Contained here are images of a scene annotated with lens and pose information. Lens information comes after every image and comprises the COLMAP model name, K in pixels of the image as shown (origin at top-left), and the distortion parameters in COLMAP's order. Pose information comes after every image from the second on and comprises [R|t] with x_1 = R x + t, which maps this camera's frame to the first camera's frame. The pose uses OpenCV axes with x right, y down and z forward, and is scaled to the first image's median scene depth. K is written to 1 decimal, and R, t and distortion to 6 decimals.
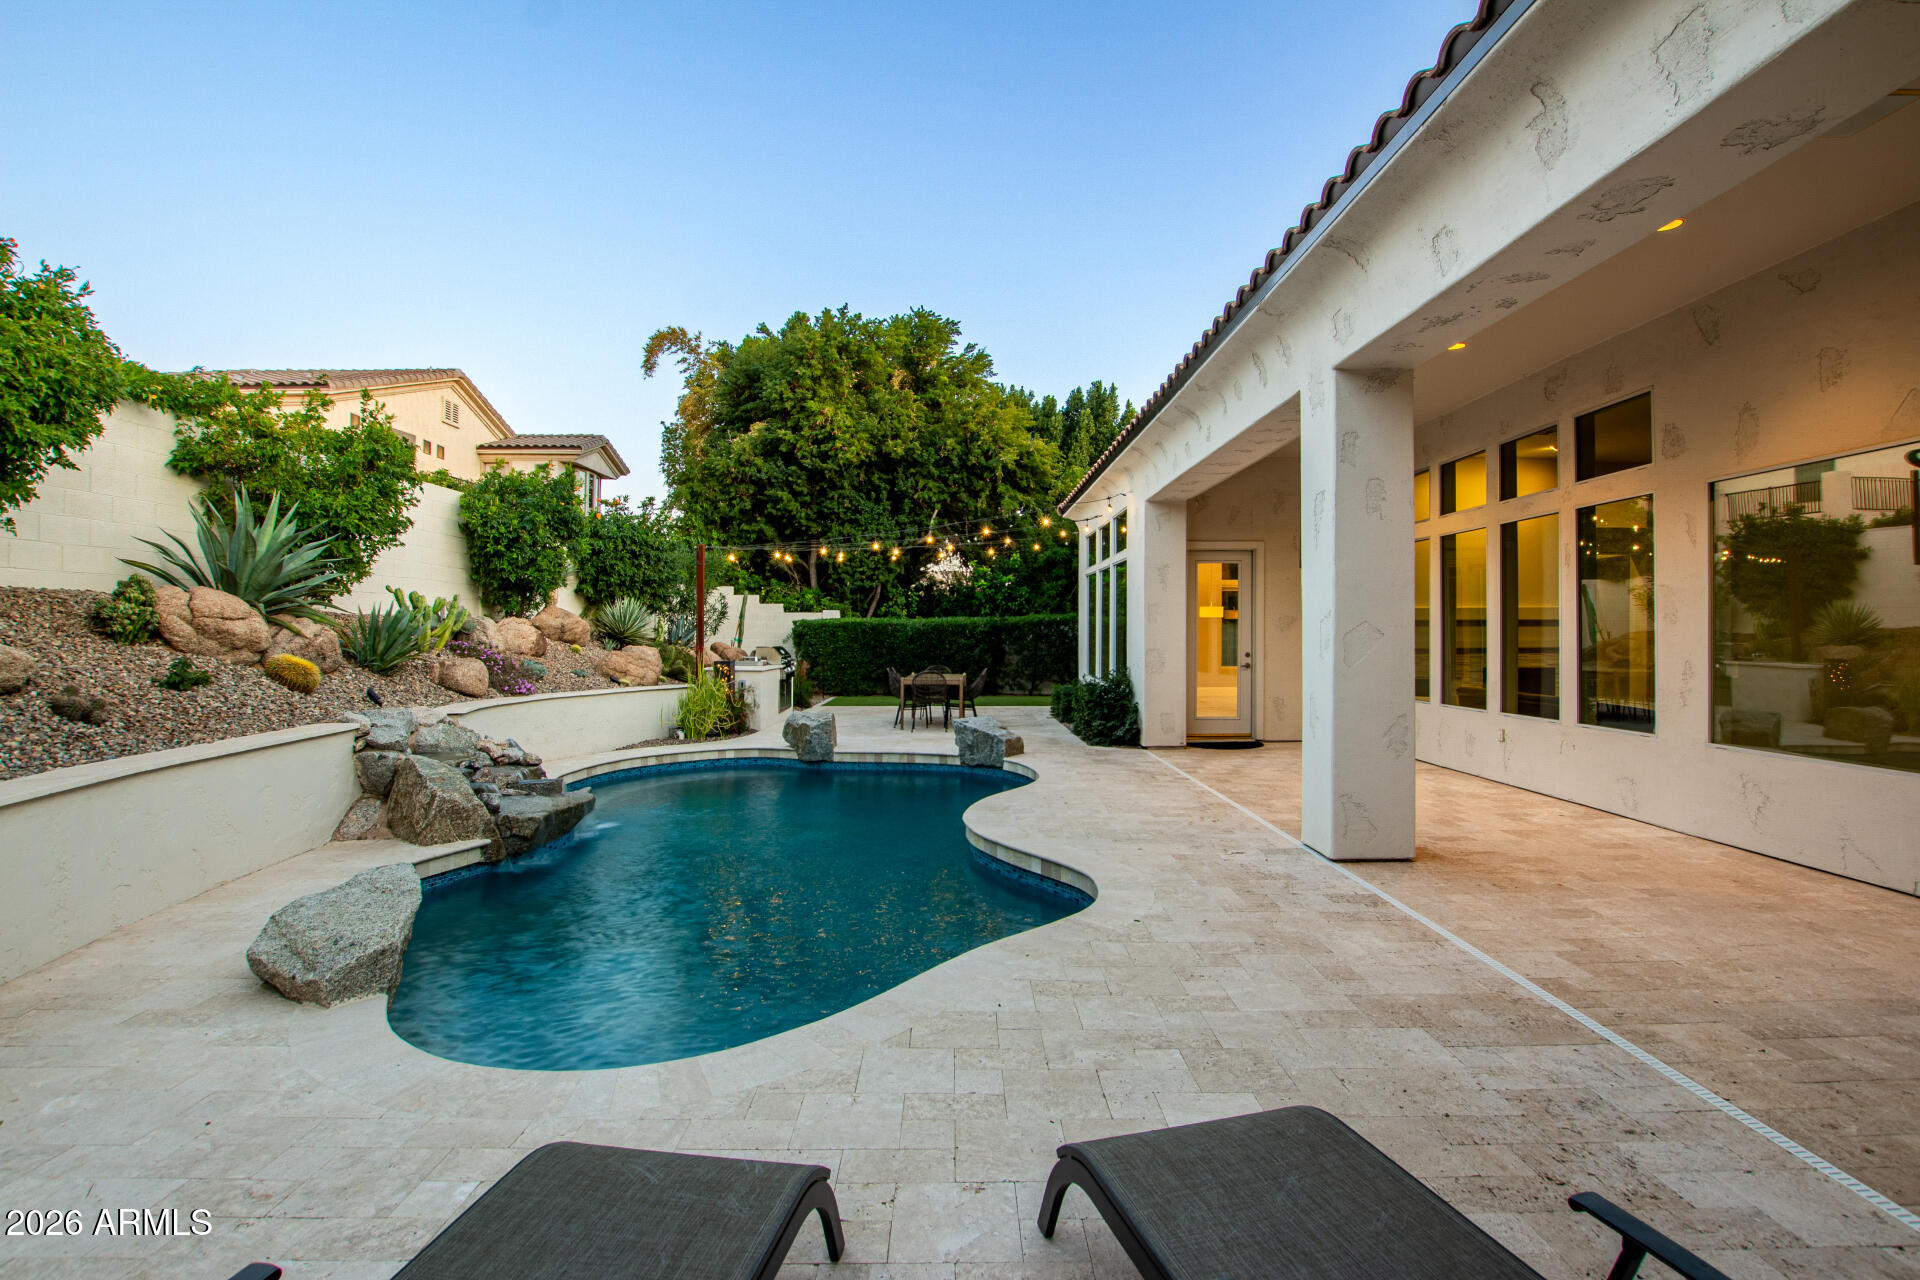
lens RADIAL K [[919.5, 0, 961.0], [0, 919.5, 614.5], [0, 0, 1]] dist [-0.025421, 0.000397]
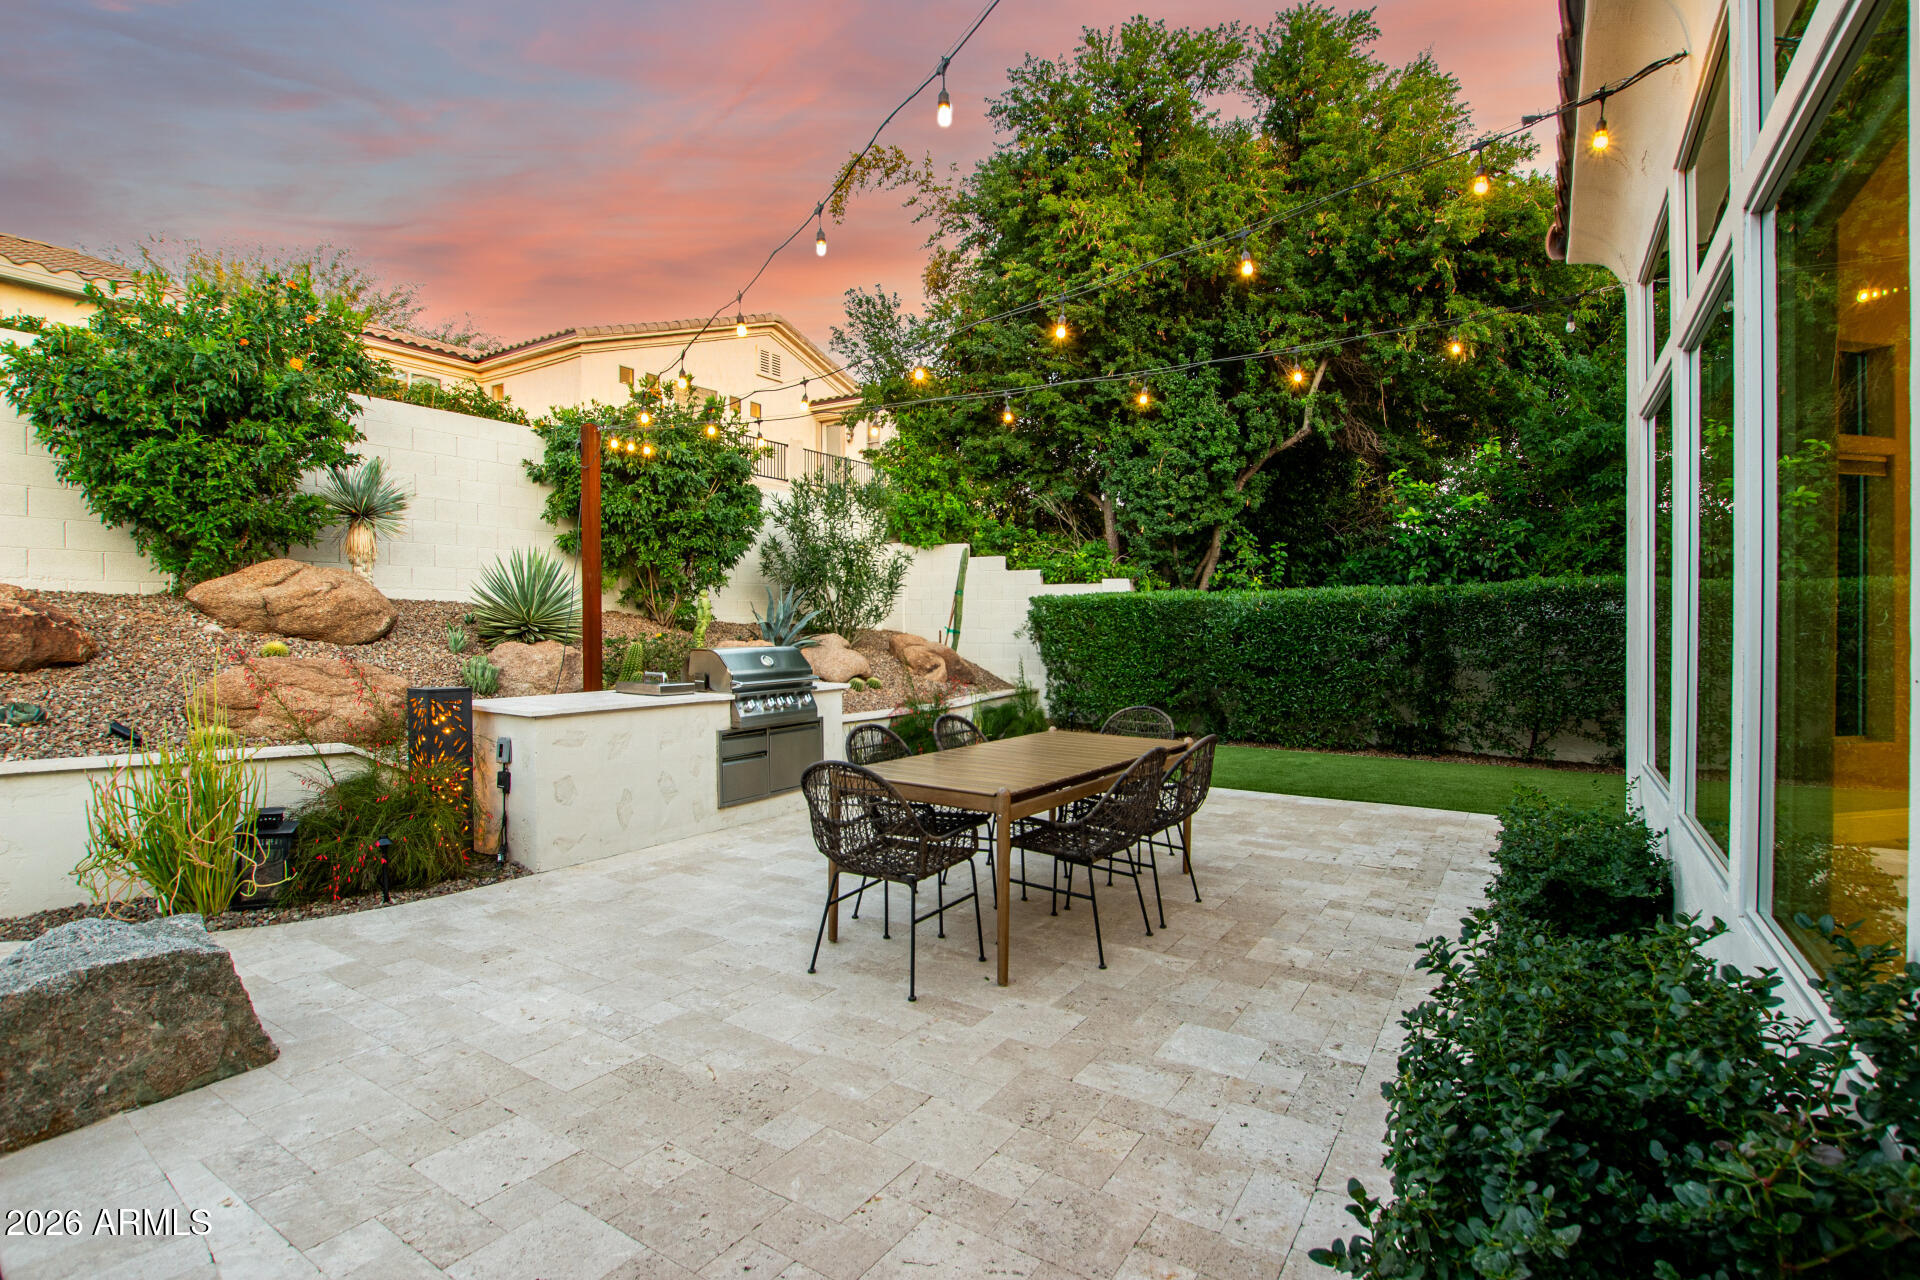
lens RADIAL K [[919.5, 0, 961.0], [0, 919.5, 614.5], [0, 0, 1]] dist [-0.025421, 0.000397]
pose [[0.842043, -0.001216, -0.539409, 0.084273], [0.008776, 0.999896, 0.011447, 0.010271], [0.539339, -0.014373, 0.841966, 0.500589]]
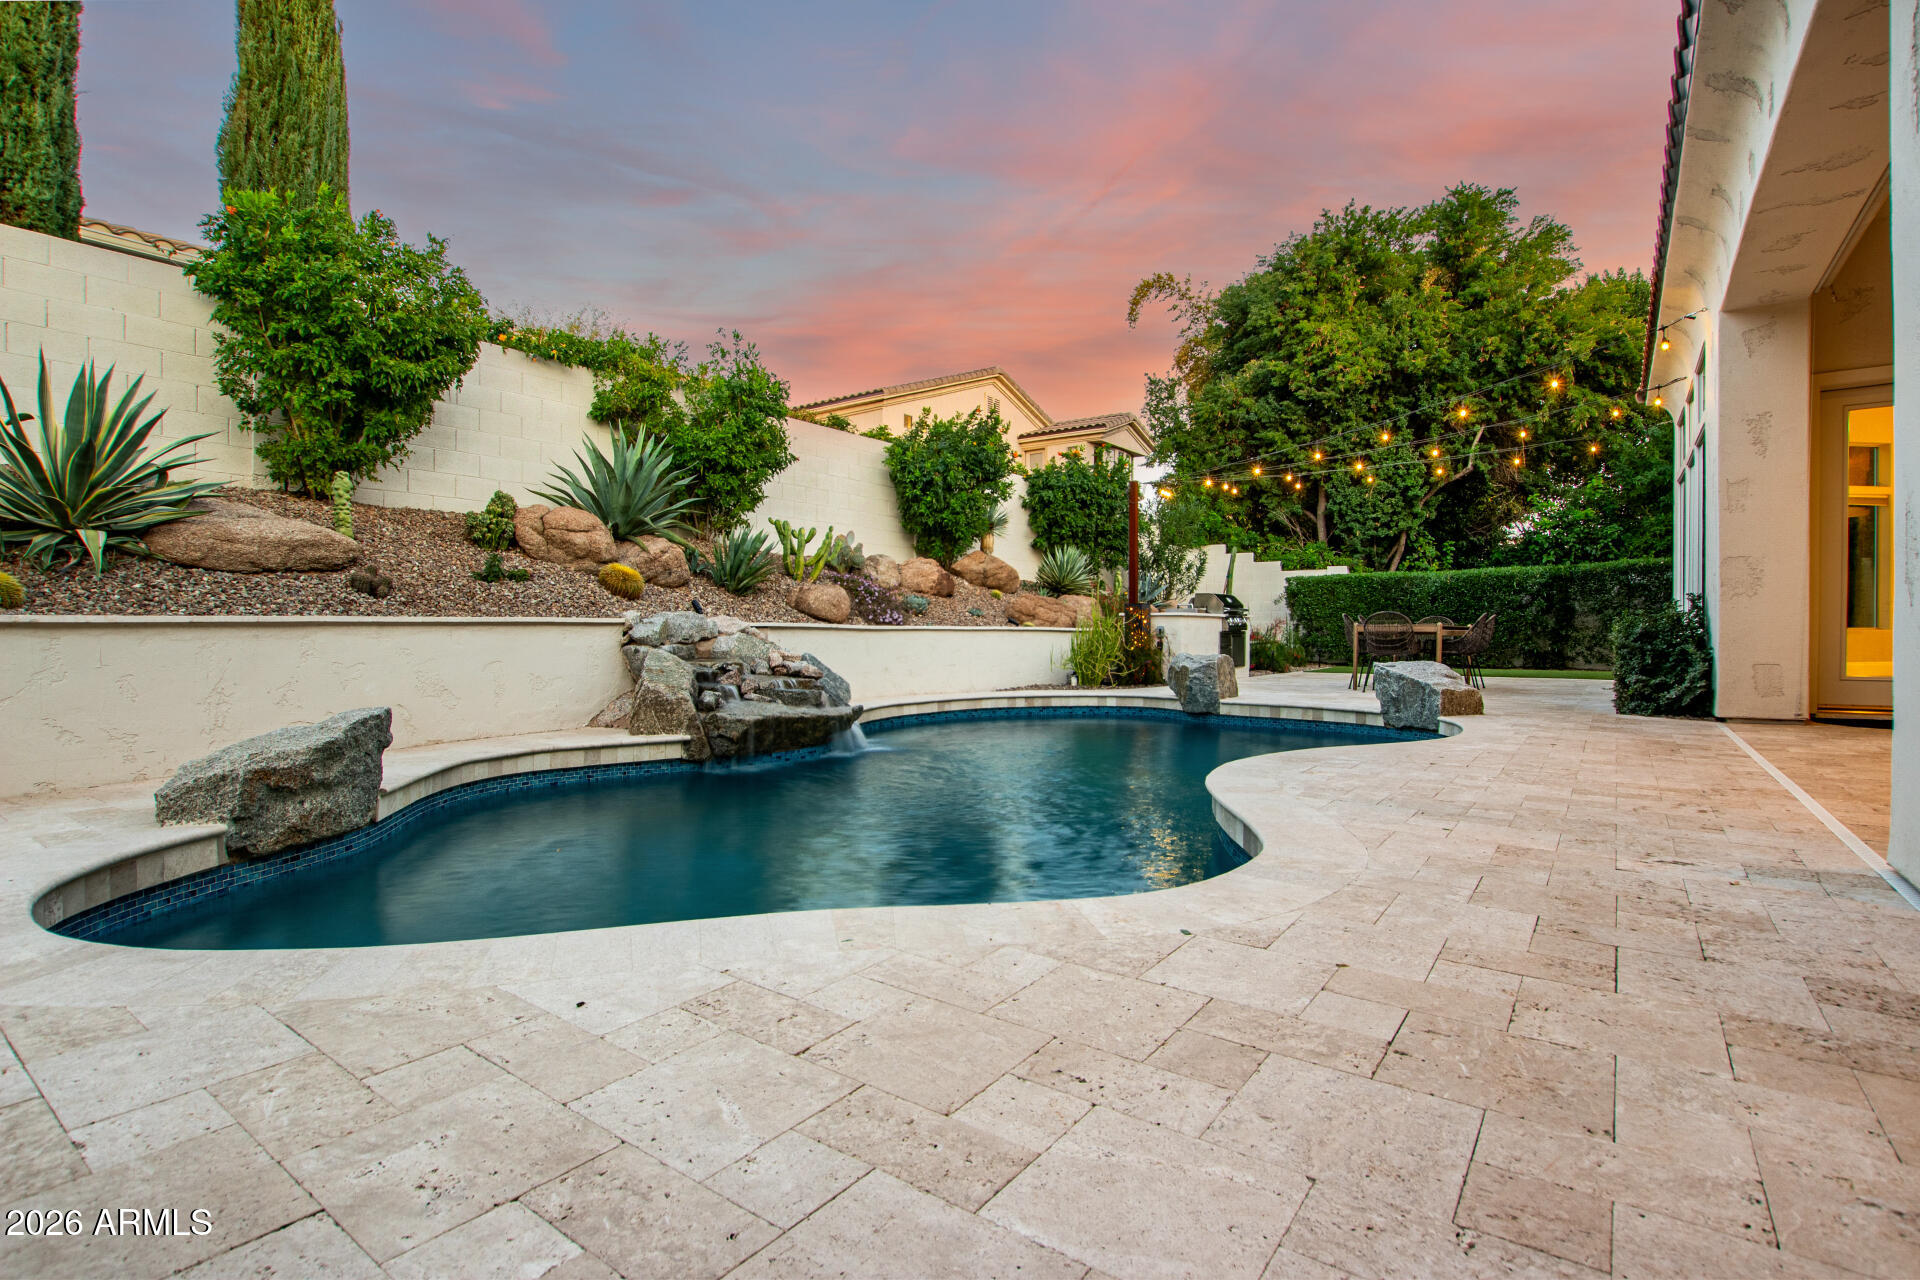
lens RADIAL K [[910.3, 0, 962.9], [0, 910.3, 635.5], [0, 0, 1]] dist [-0.021224, 0.000190]
pose [[0.808554, 0.003091, -0.588414, 0.076408], [0.013860, 0.999609, 0.024296, 0.036011], [0.588259, -0.027800, 0.808195, 0.118686]]
